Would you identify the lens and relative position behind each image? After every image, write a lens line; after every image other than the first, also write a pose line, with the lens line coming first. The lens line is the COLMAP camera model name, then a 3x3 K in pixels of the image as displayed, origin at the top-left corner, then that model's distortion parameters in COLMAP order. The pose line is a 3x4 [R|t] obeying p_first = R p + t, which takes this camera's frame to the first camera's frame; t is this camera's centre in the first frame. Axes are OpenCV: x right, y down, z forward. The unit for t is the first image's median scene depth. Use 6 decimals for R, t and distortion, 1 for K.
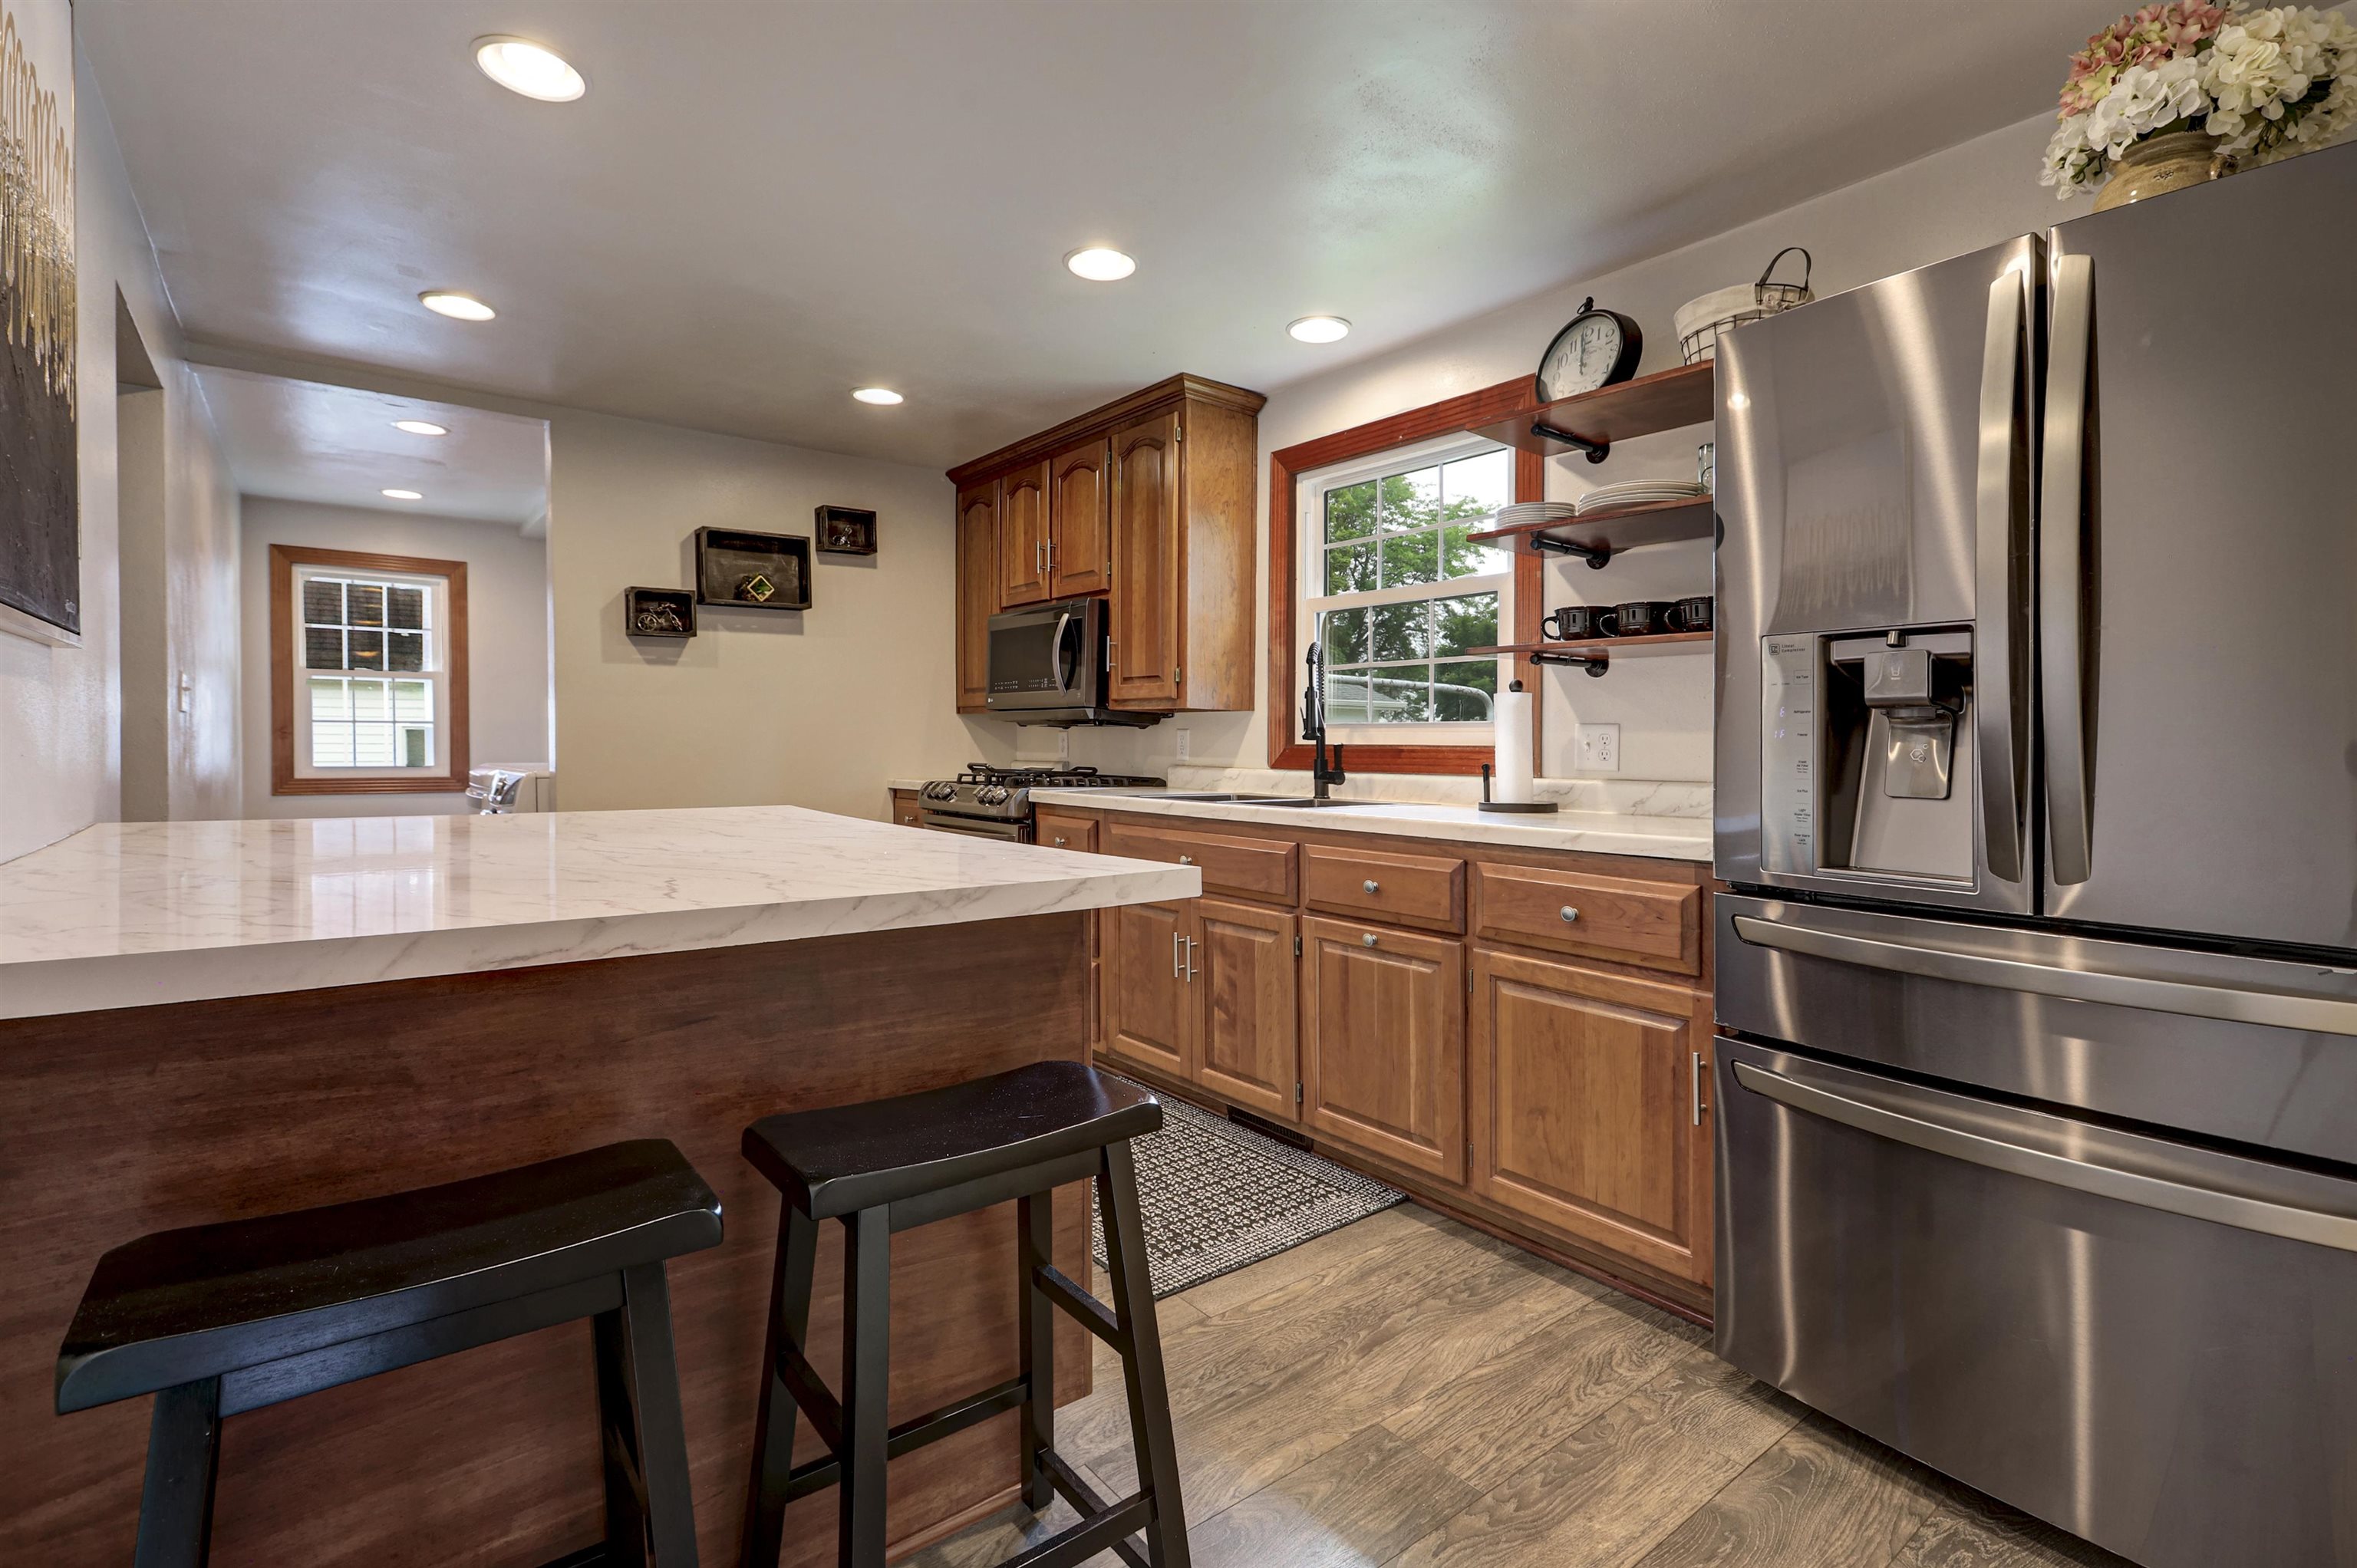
lens RADIAL K [[1085.8, 0, 1186.9], [0, 1085.8, 777.8], [0, 0, 1]] dist [0.001866, 0.000196]
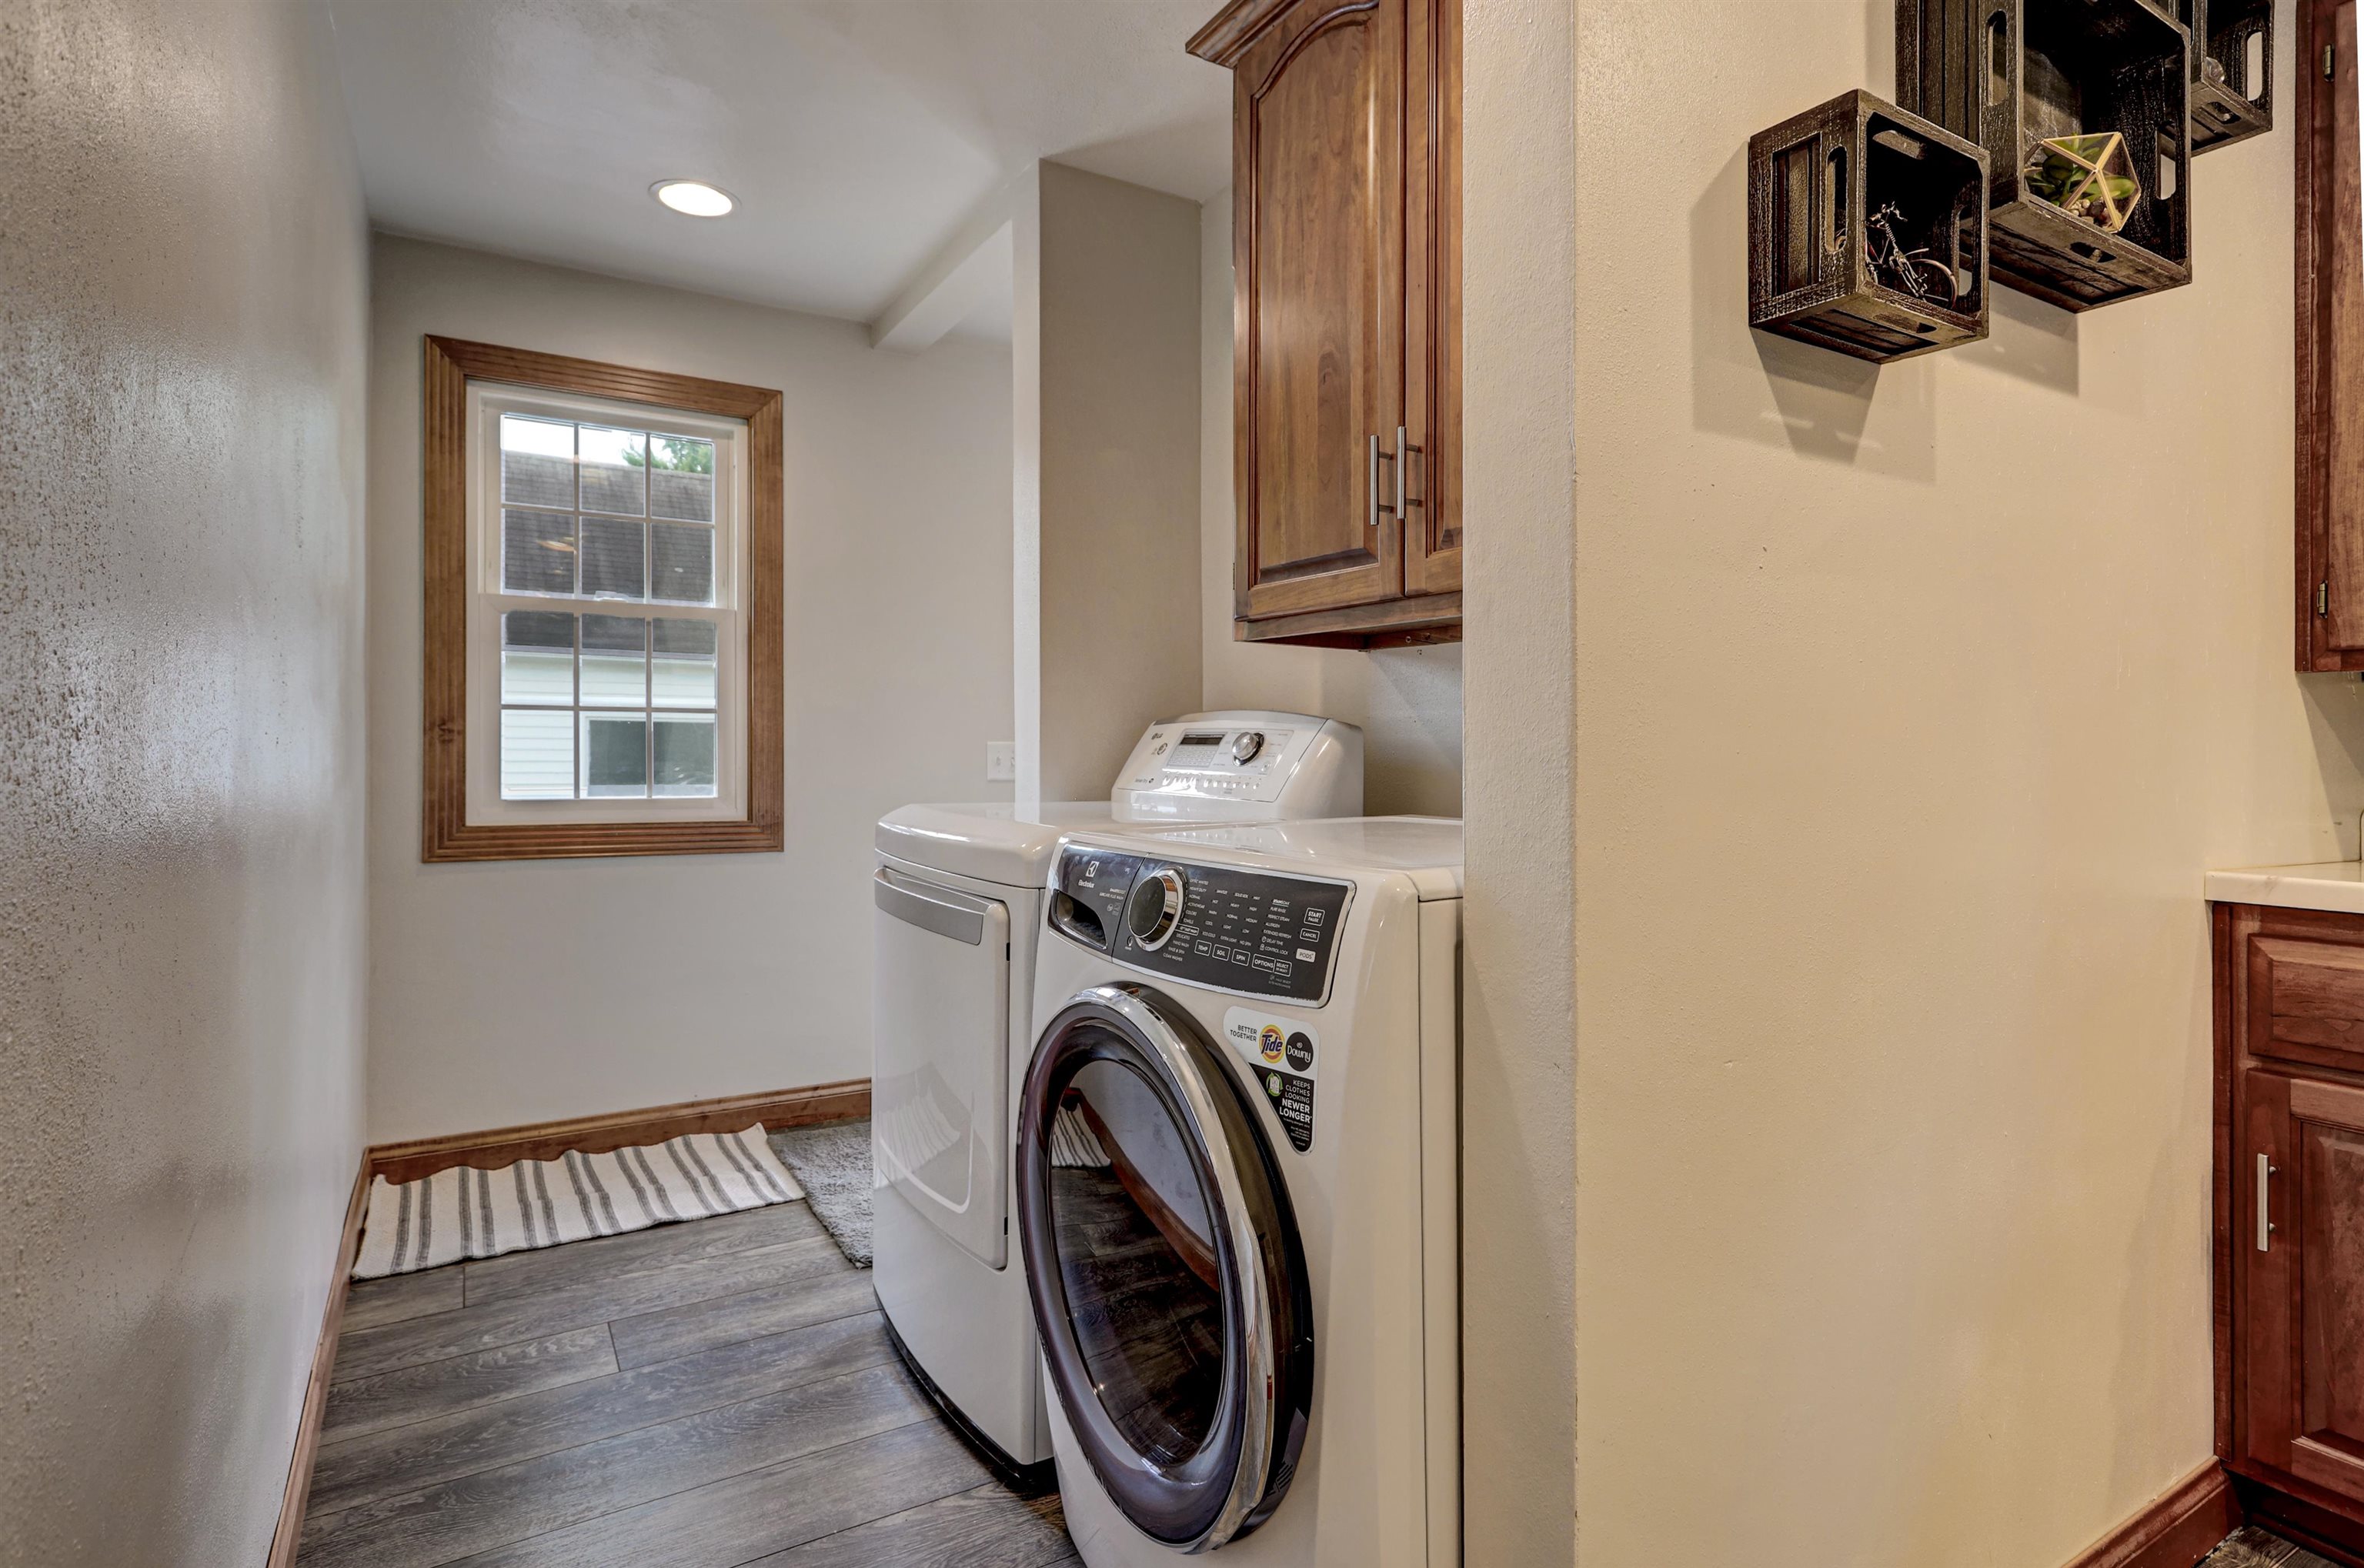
lens RADIAL K [[1201.3, 0, 1178.6], [0, 1201.3, 768.2], [0, 0, 1]] dist [0.001450, 0.000952]
pose [[0.991221, 0.004569, -0.132138, -0.731939], [-0.006707, 0.999854, -0.015738, -0.031173], [0.132047, 0.016486, 0.991106, 0.860312]]
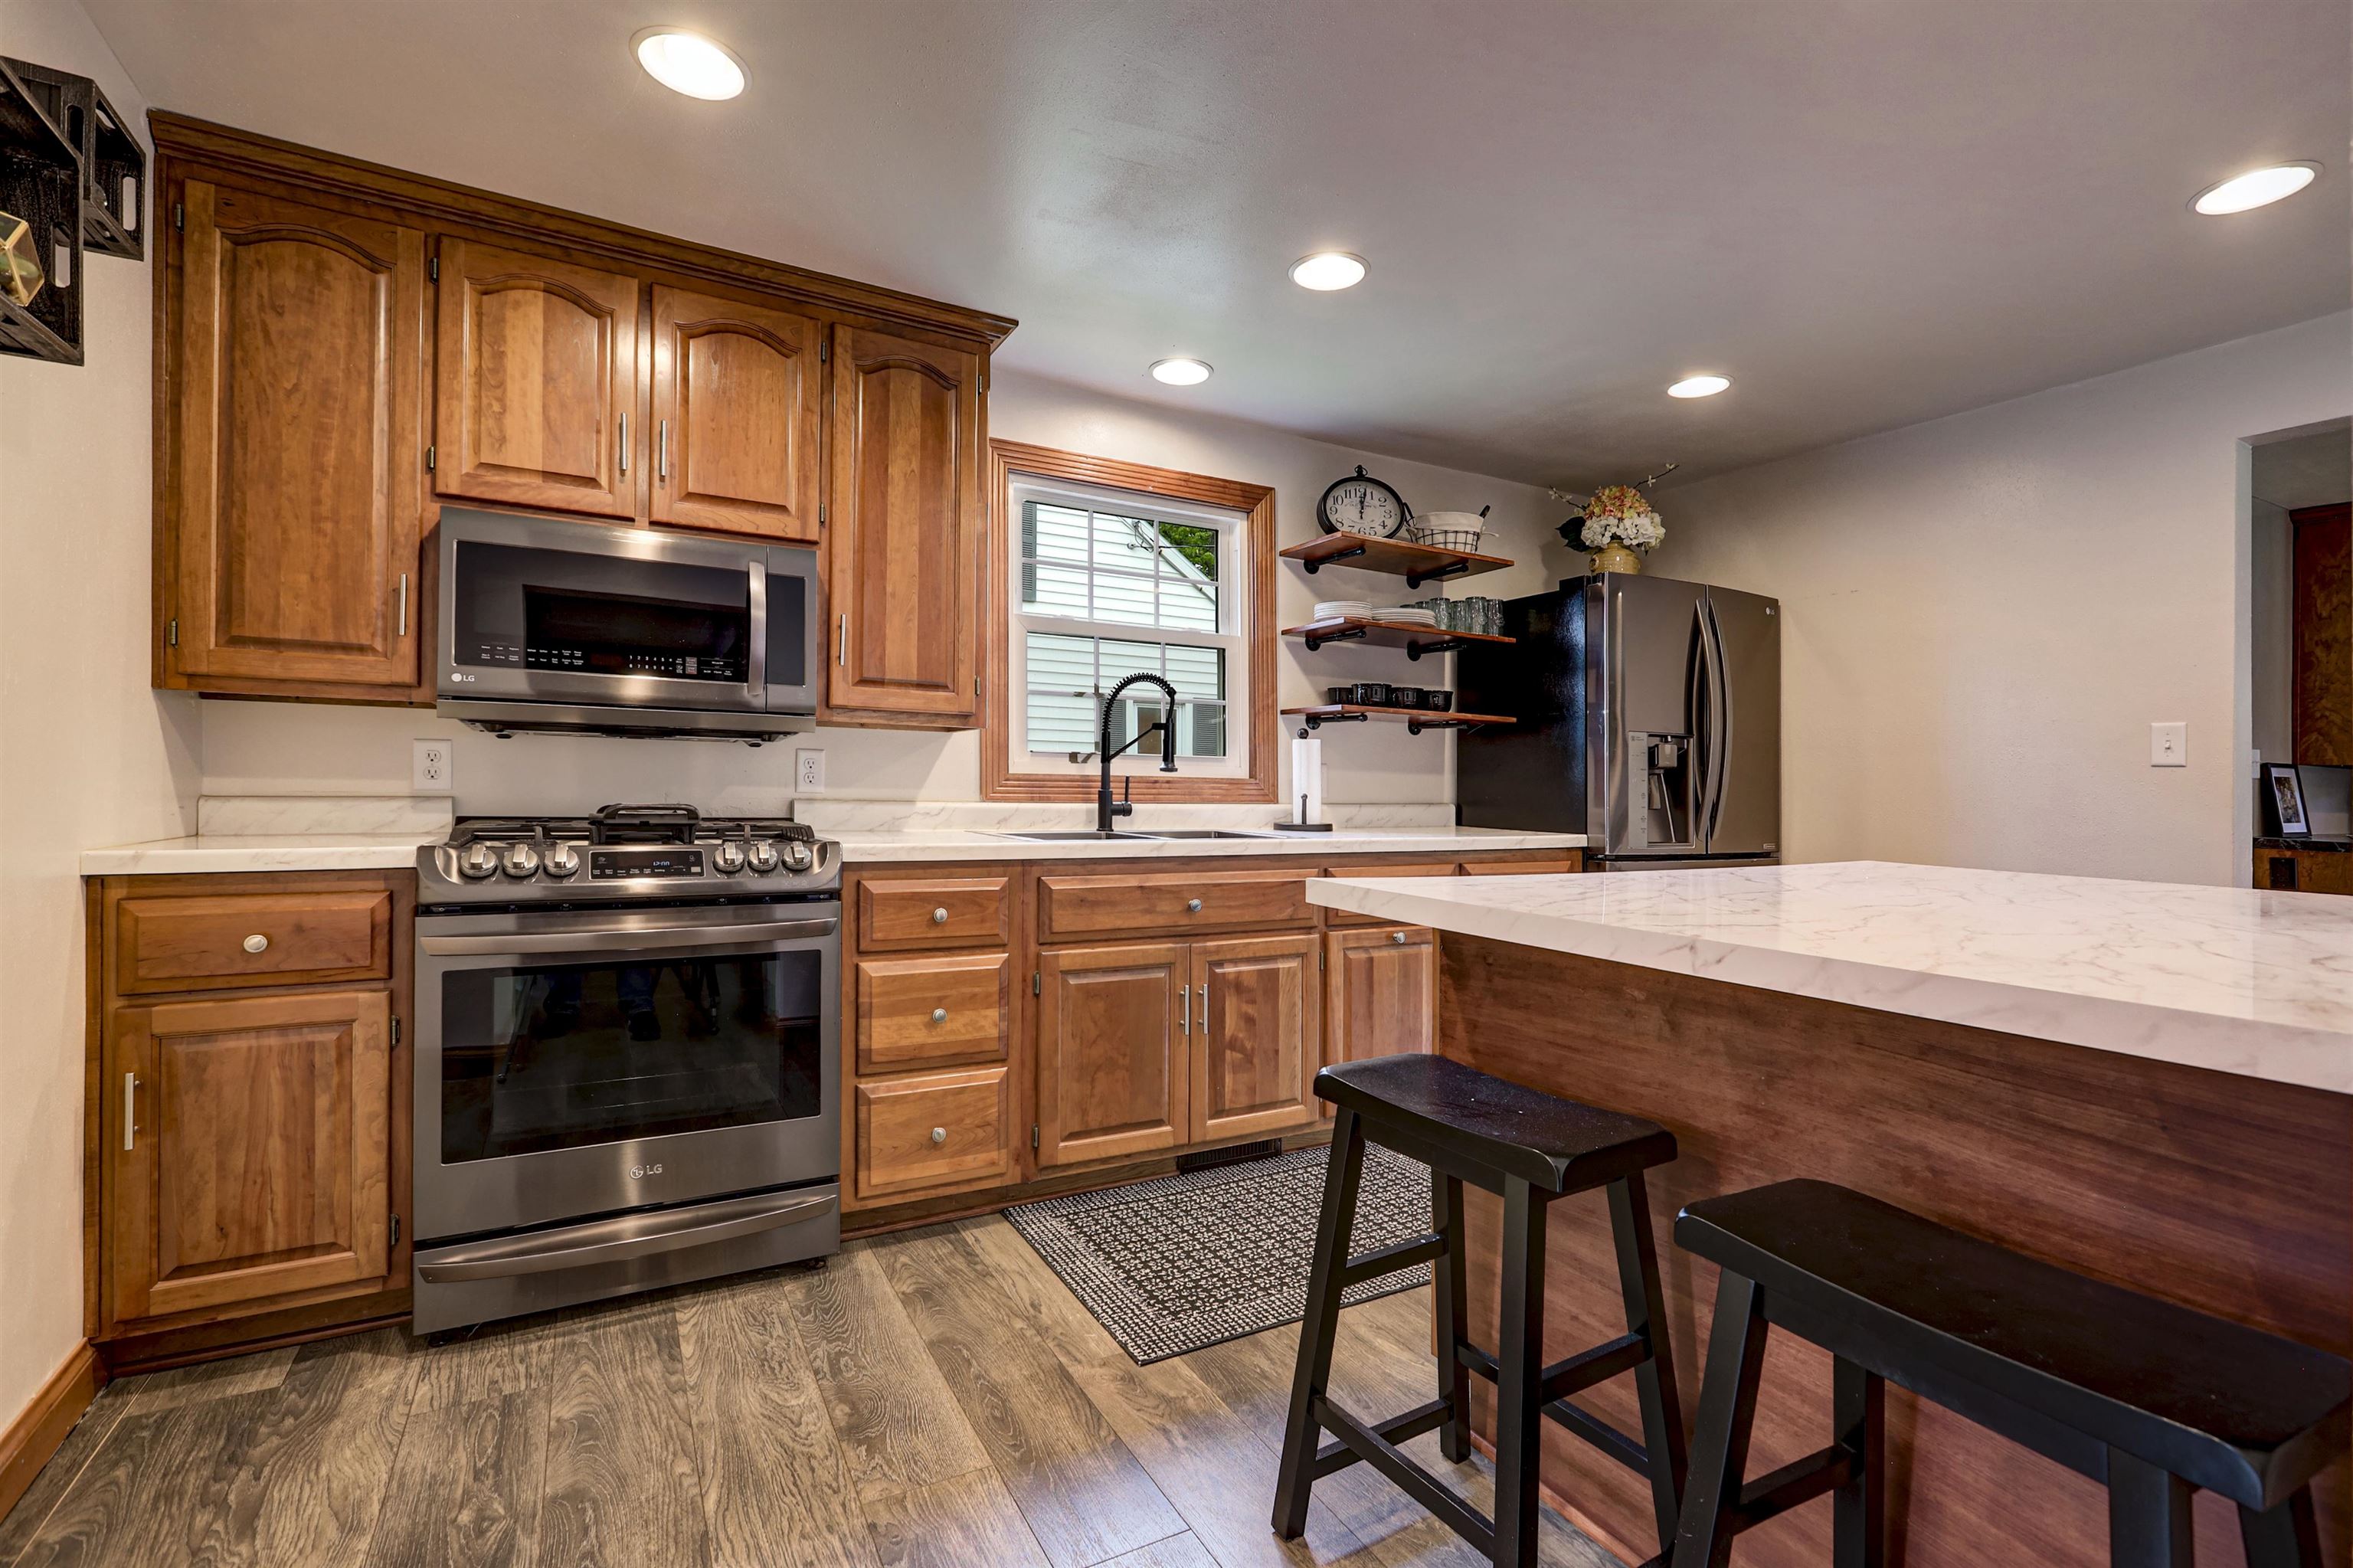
lens RADIAL K [[1084.1, 0, 1190.6], [0, 1084.1, 762.6], [0, 0, 1]] dist [0.001866, 0.000196]
pose [[0.161341, 0.007952, 0.986867, -0.828533], [0.009907, 0.999904, -0.009677, -0.032450], [-0.986849, 0.011338, 0.161246, 0.773285]]
